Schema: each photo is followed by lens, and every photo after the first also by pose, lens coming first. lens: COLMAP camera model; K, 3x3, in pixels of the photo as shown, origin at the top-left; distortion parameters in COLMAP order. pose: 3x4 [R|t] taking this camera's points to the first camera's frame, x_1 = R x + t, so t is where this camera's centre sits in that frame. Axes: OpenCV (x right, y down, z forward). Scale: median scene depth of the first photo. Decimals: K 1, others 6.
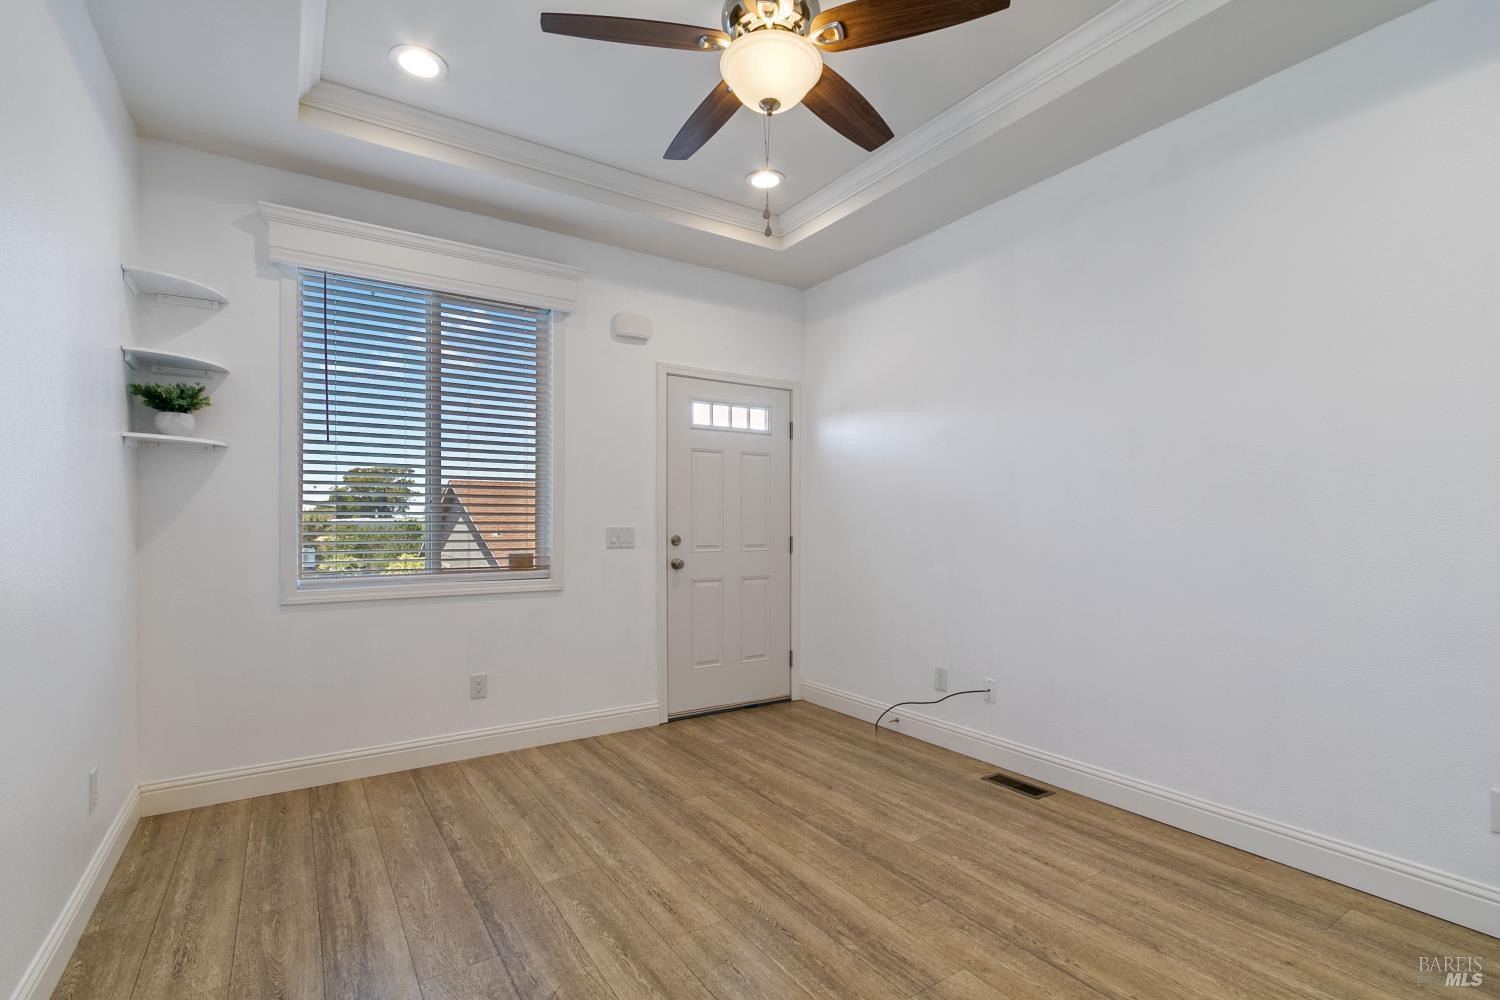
lens RADIAL K [[687.5, 0, 756.5], [0, 687.5, 502.8], [0, 0, 1]] dist [0.000062, -0.002105]
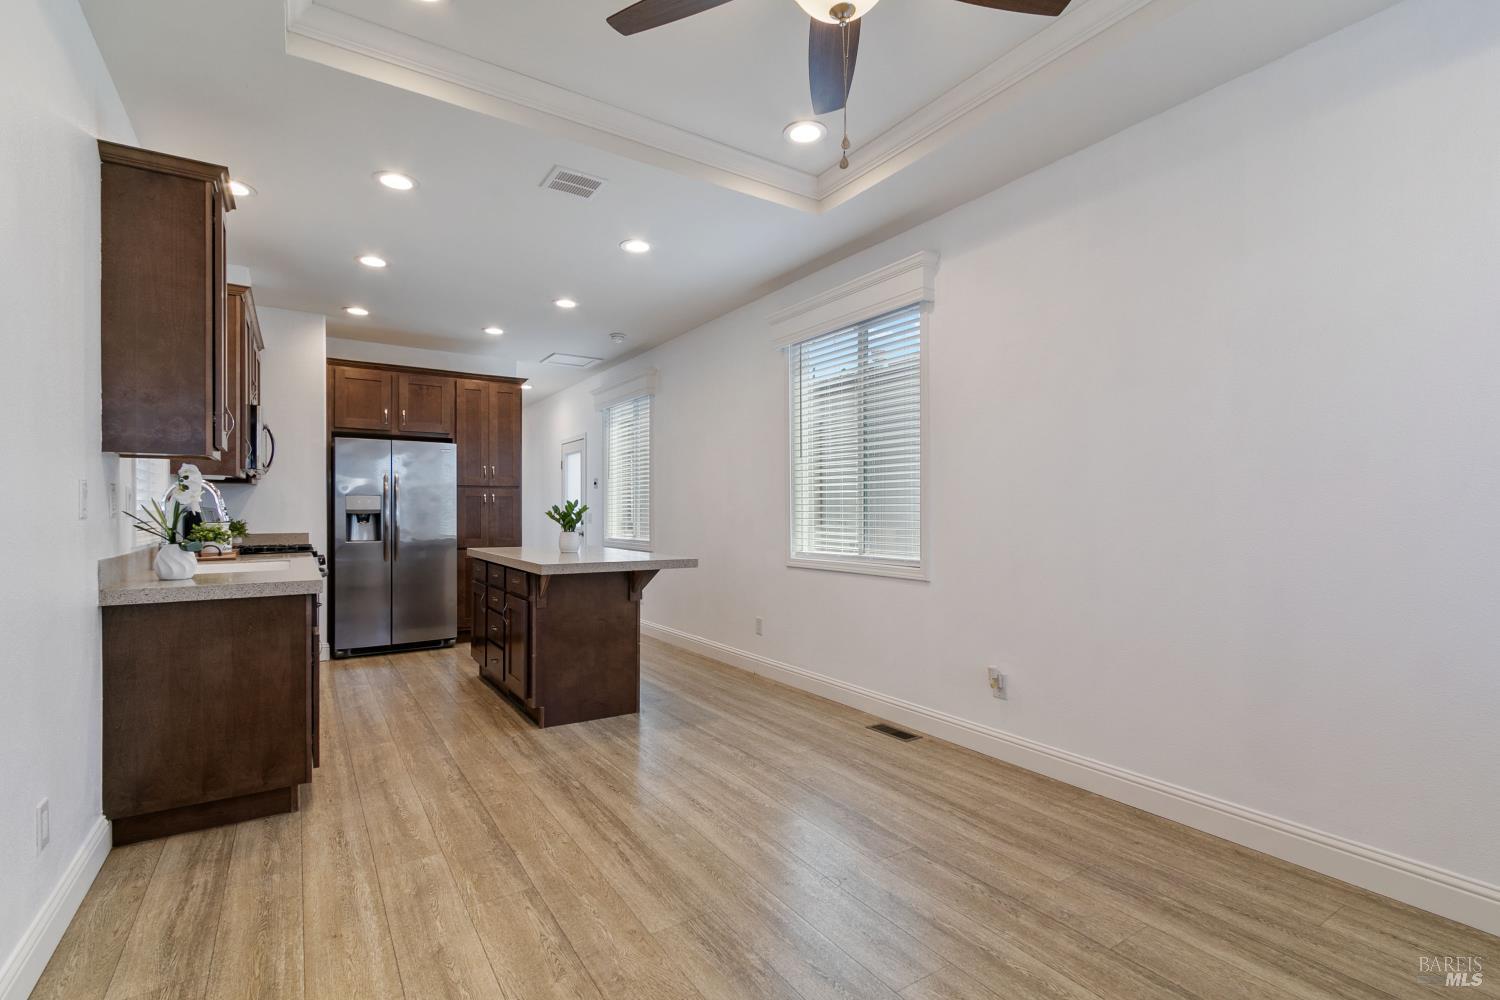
lens RADIAL K [[687.5, 0, 744.4], [0, 687.5, 509.7], [0, 0, 1]] dist [0.000062, -0.002105]
pose [[-0.999787, -0.002701, 0.020440, -0.202389], [-0.003332, 0.999516, -0.030925, 0.054675], [-0.020346, -0.030986, -0.999313, 1.896631]]
